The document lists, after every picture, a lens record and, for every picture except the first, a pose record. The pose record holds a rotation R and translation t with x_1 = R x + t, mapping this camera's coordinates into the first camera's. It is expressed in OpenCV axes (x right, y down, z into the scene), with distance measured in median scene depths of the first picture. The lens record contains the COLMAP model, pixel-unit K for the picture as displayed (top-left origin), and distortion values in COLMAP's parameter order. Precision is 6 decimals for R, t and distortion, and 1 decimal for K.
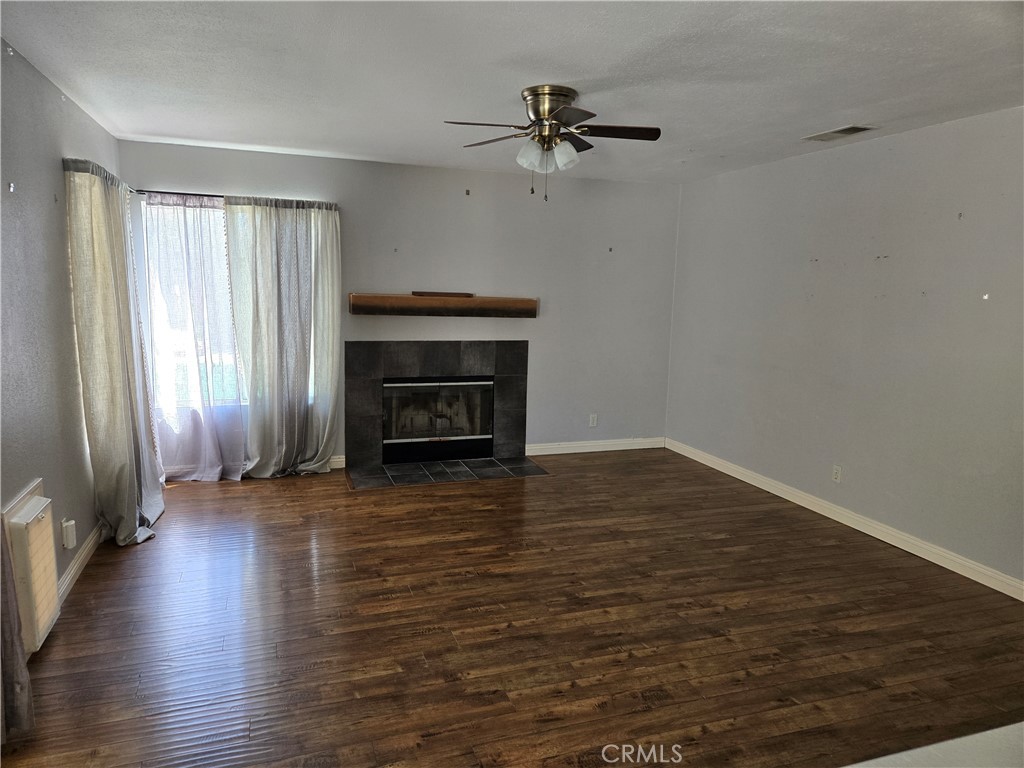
lens RADIAL K [[675.2, 0, 507.0], [0, 675.2, 382.1], [0, 0, 1]] dist [0.023050, -0.015258]
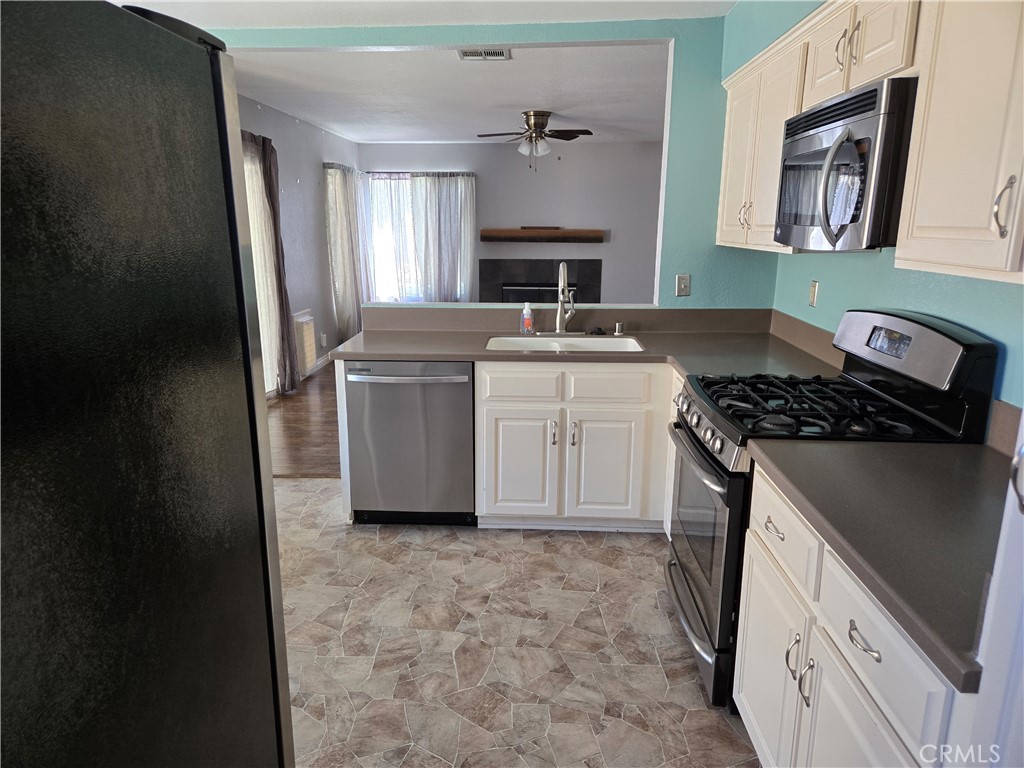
lens RADIAL K [[675.2, 0, 508.9], [0, 675.2, 382.2], [0, 0, 1]] dist [0.023050, -0.015258]
pose [[0.929675, 0.060097, -0.363447, 0.462640], [-0.032170, 0.996079, 0.082416, 0.105017], [0.366975, -0.064928, 0.927962, -0.525789]]
